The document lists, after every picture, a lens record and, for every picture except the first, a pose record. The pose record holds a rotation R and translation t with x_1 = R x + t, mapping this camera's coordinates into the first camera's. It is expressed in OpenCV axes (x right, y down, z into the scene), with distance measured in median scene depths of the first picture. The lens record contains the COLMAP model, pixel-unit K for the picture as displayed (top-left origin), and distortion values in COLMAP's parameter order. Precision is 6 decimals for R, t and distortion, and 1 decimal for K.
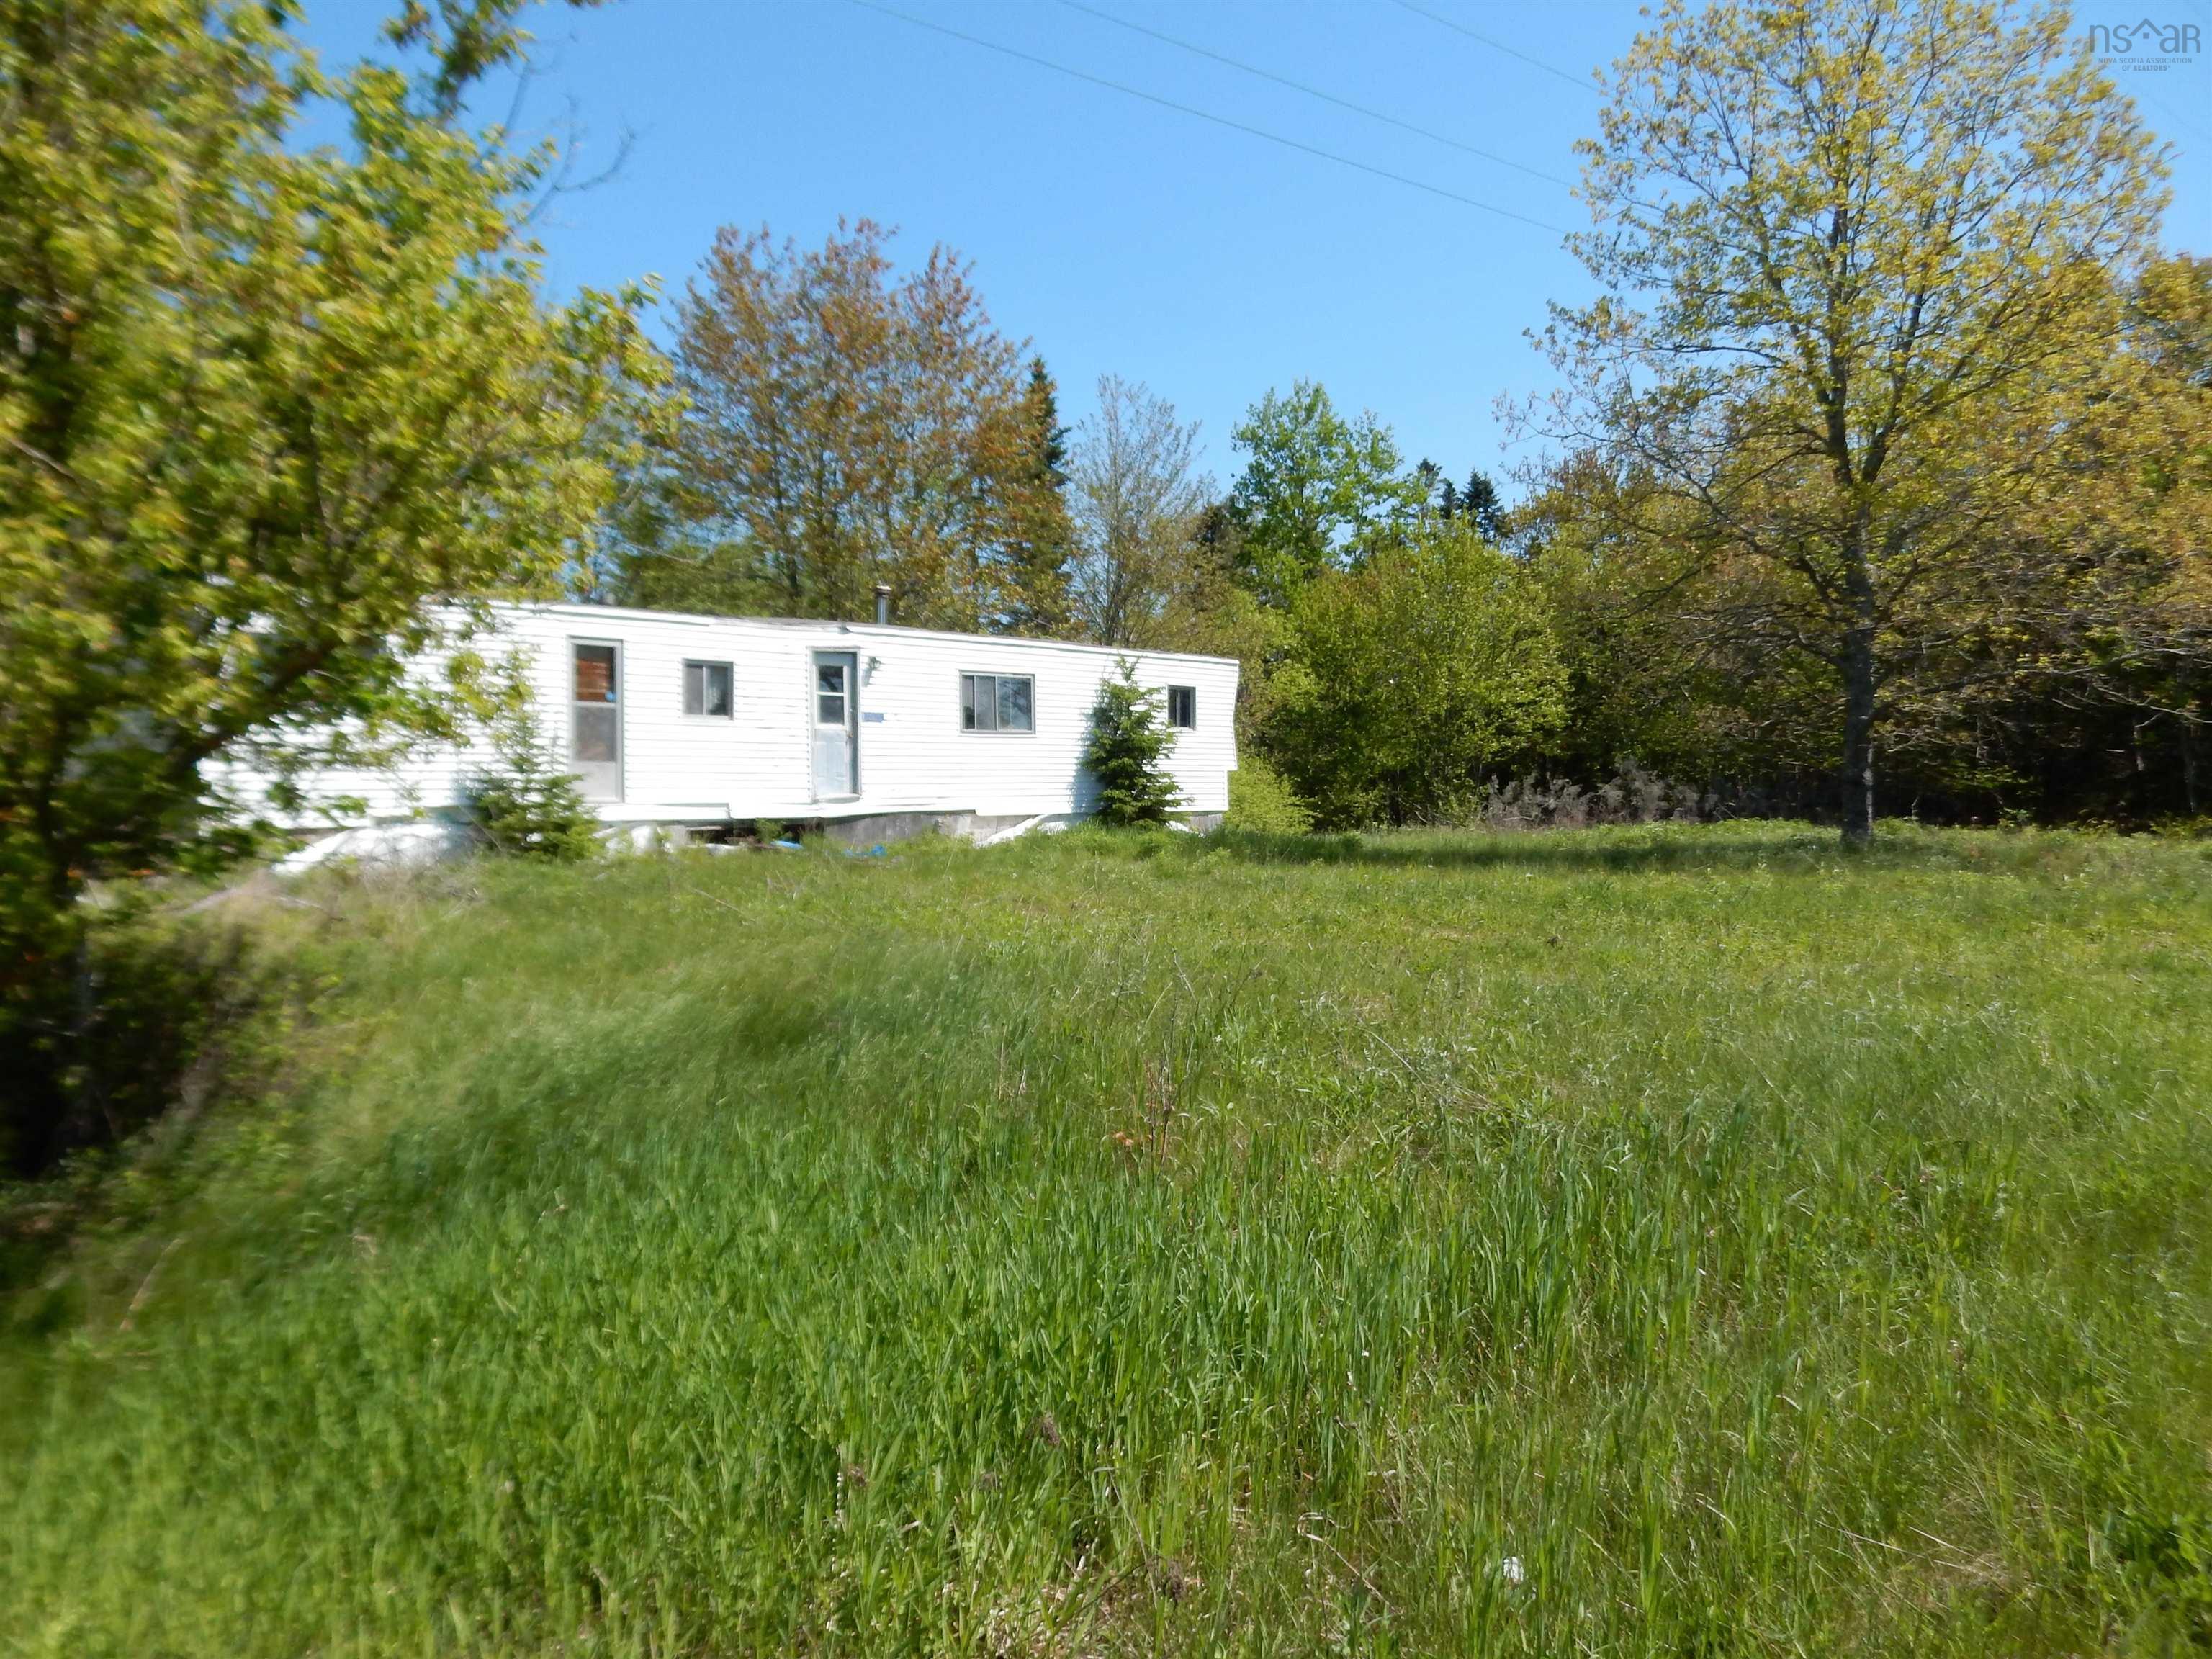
lens RADIAL K [[1585.0, 0, 1096.2], [0, 1585.0, 830.7], [0, 0, 1]] dist [-0.014623, -0.003039]
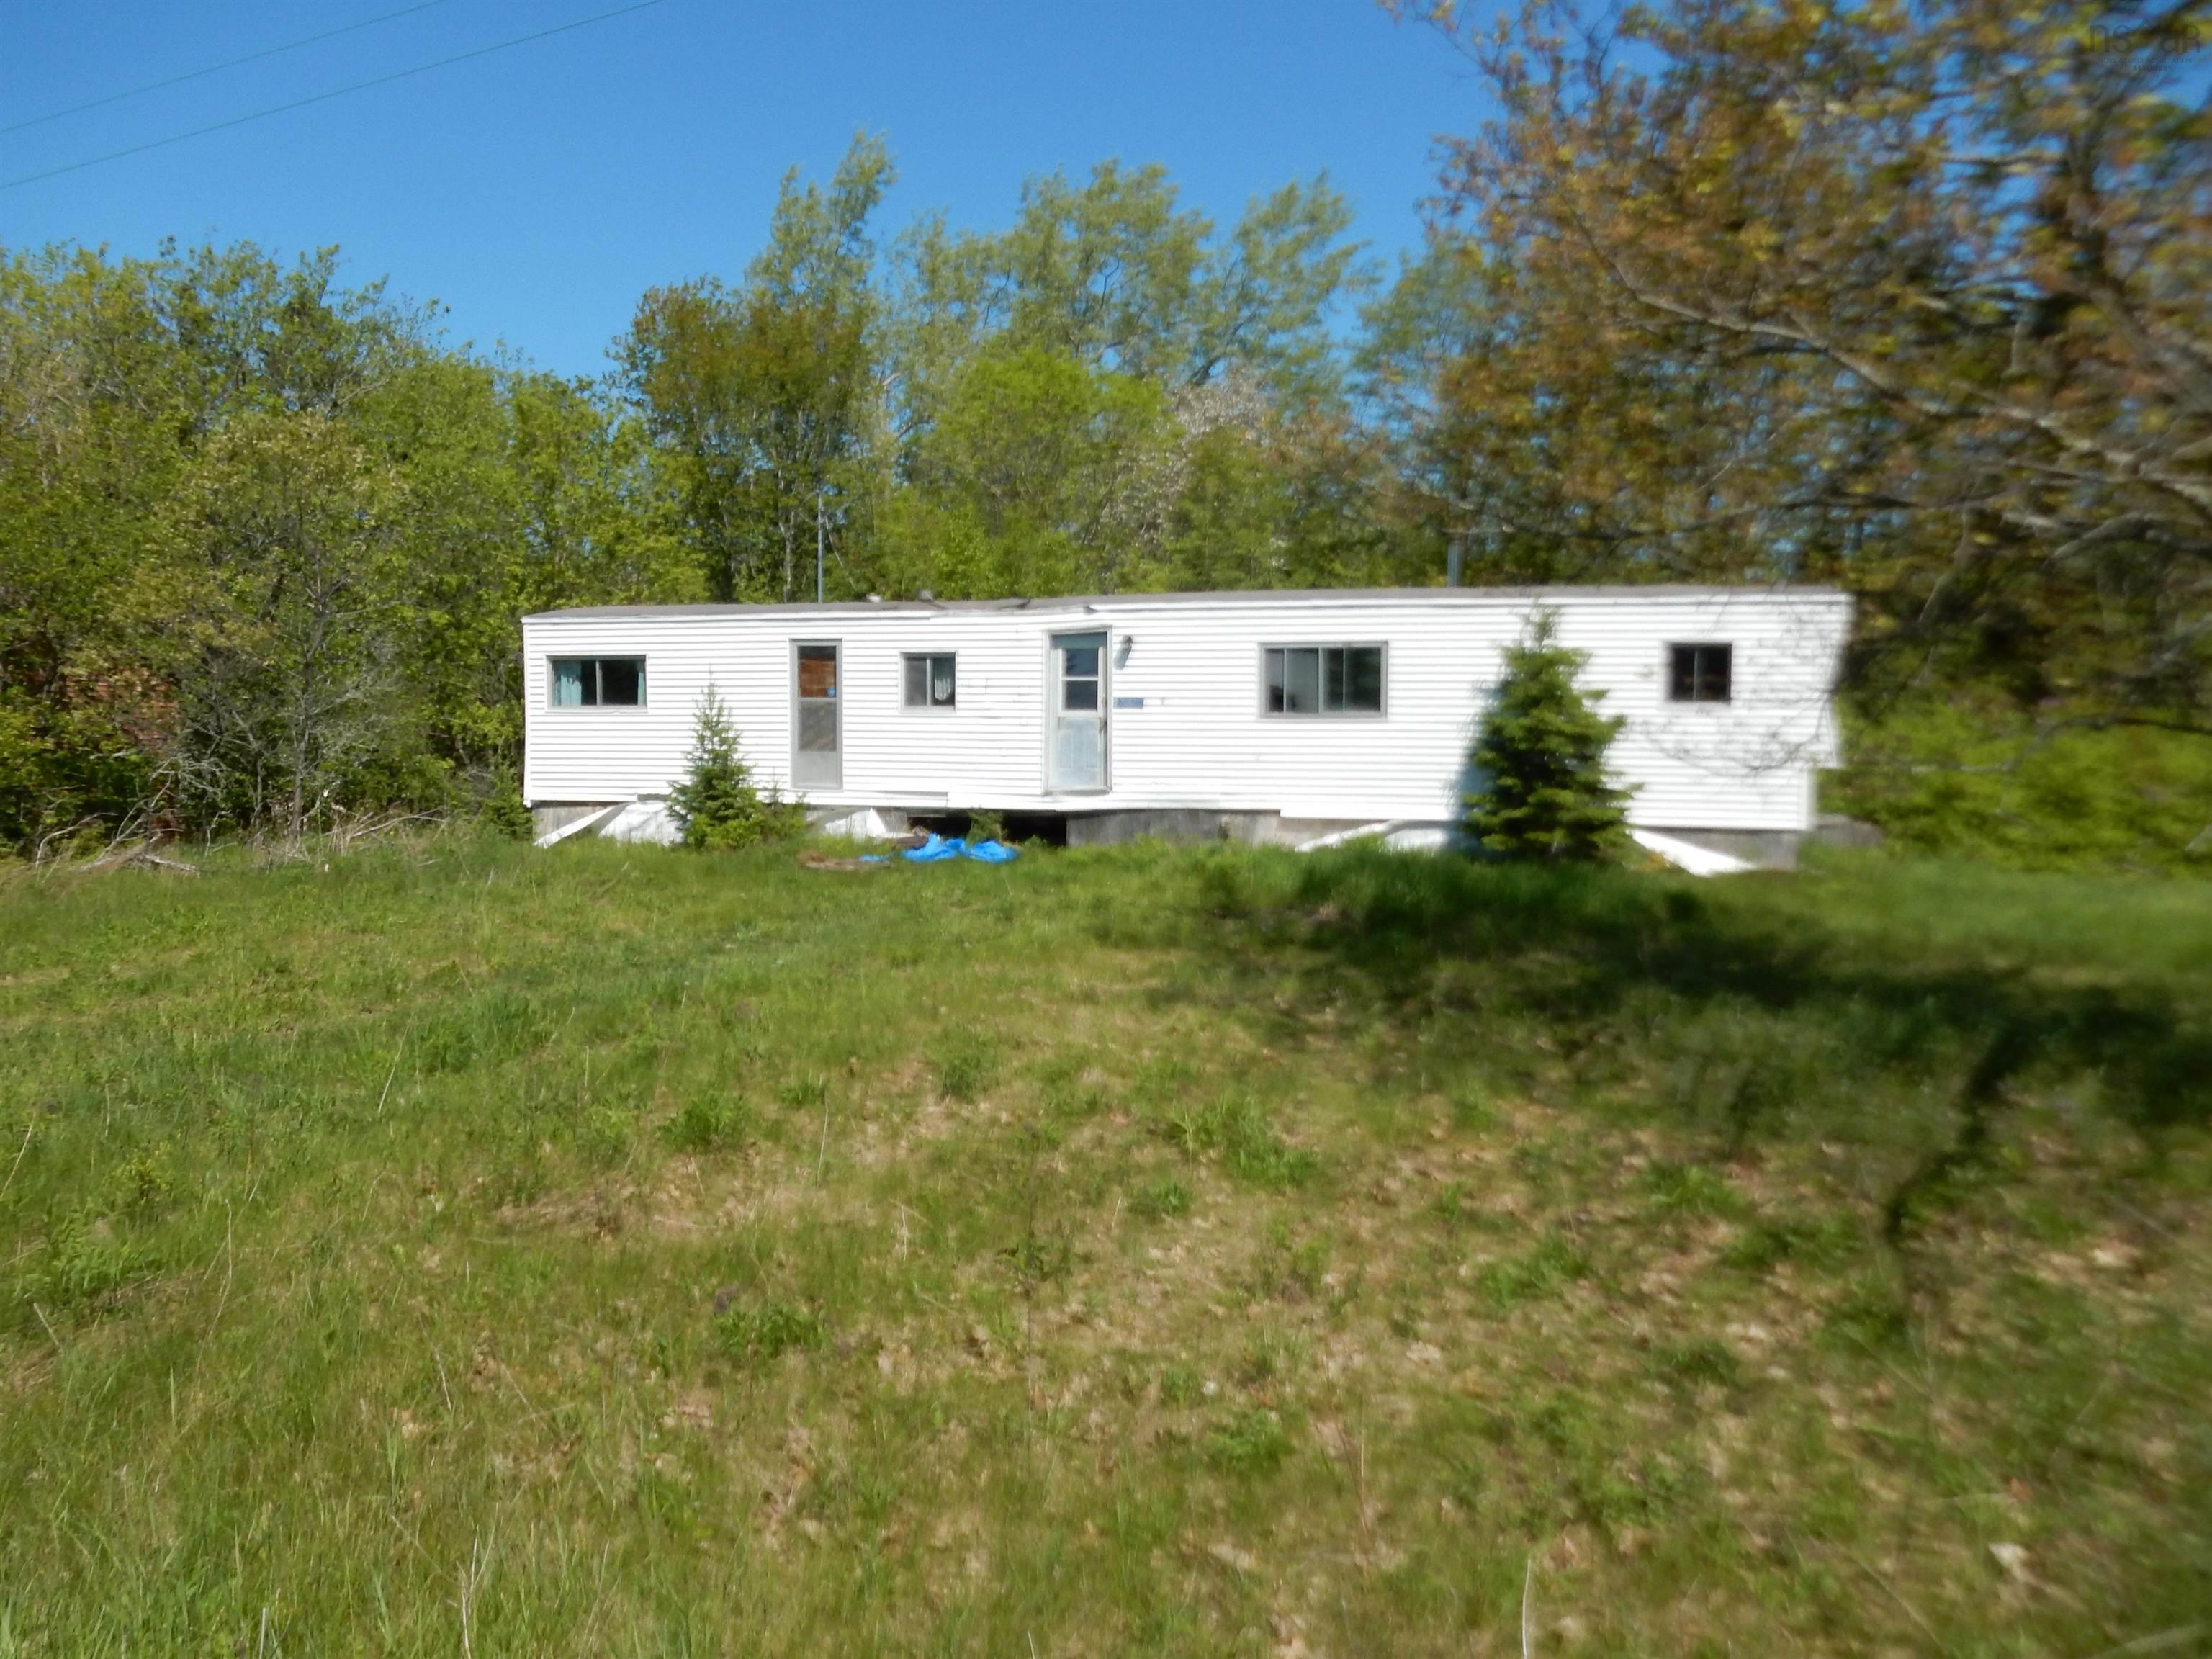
lens RADIAL K [[1585.0, 0, 1096.2], [0, 1585.0, 830.7], [0, 0, 1]] dist [-0.014623, -0.003039]
pose [[0.479030, 0.080037, -0.874142, 0.601457], [-0.028637, 0.996729, 0.075569, -0.062248], [0.877332, -0.011167, 0.479755, 0.514308]]
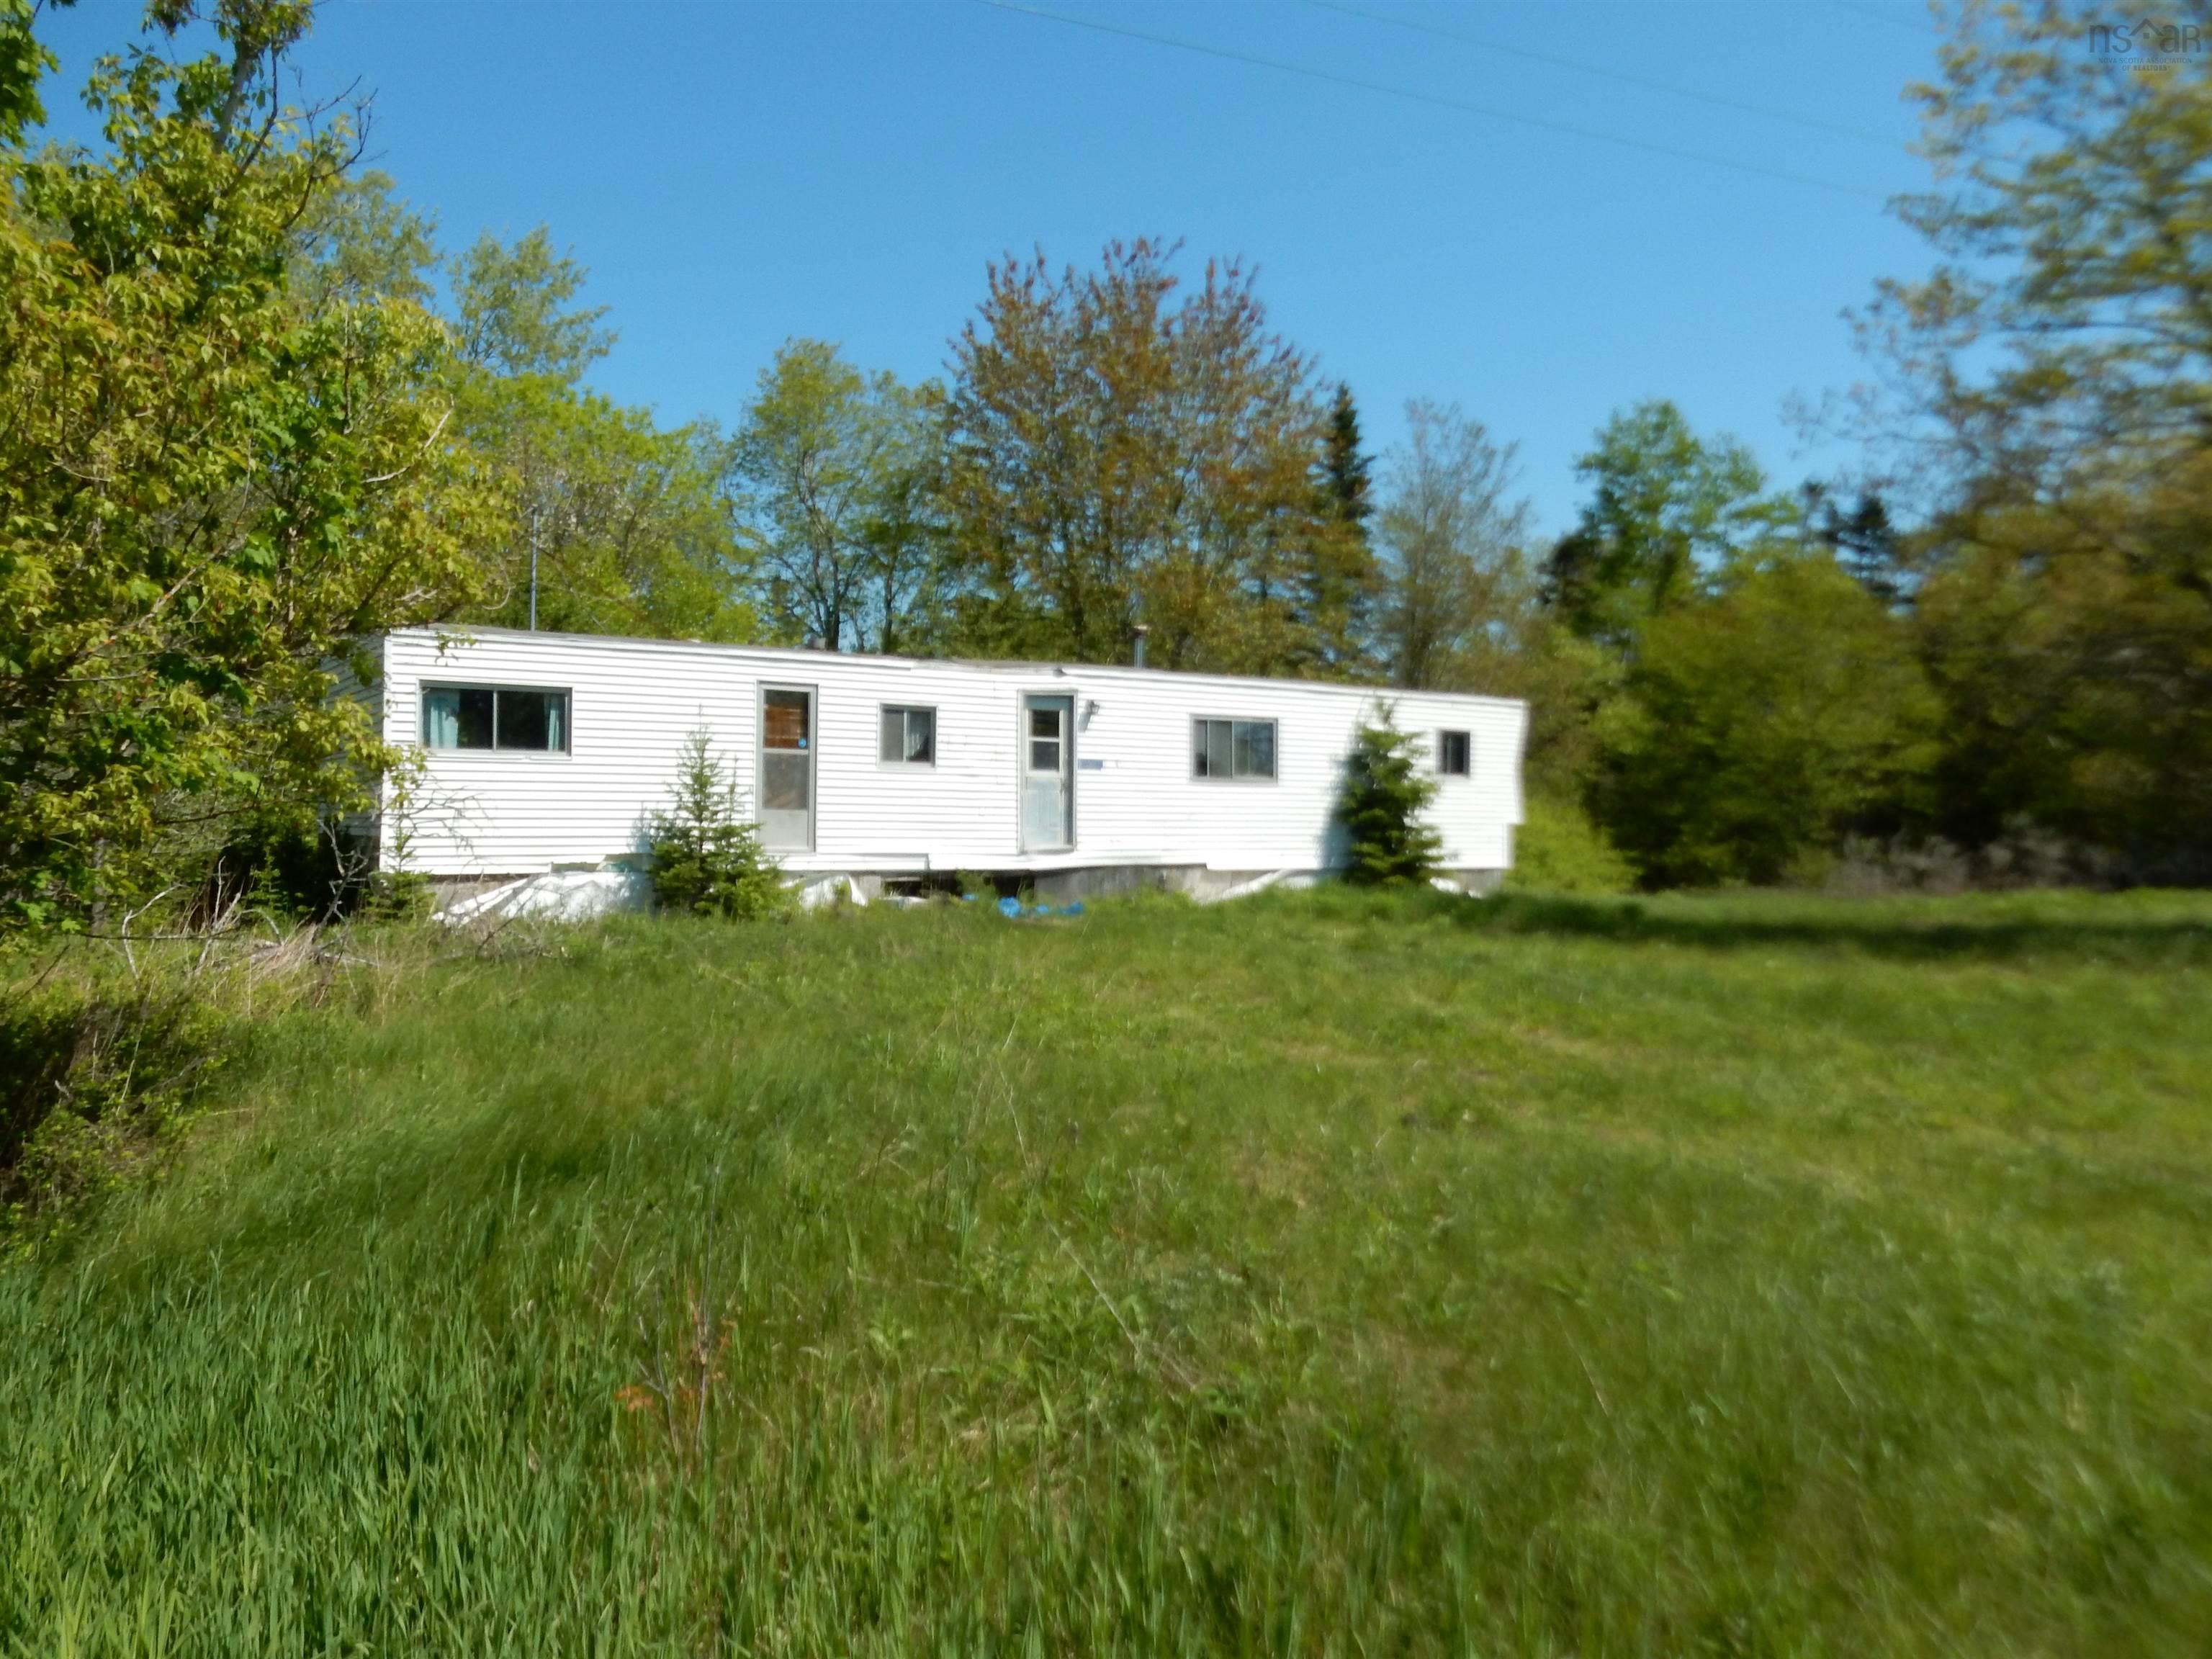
lens RADIAL K [[1585.0, 0, 1096.2], [0, 1585.0, 830.7], [0, 0, 1]] dist [-0.014623, -0.003039]
pose [[0.972125, 0.014366, -0.234024, 0.077735], [-0.020252, 0.999536, -0.022768, -0.010081], [0.233588, 0.026873, 0.971964, 0.080873]]
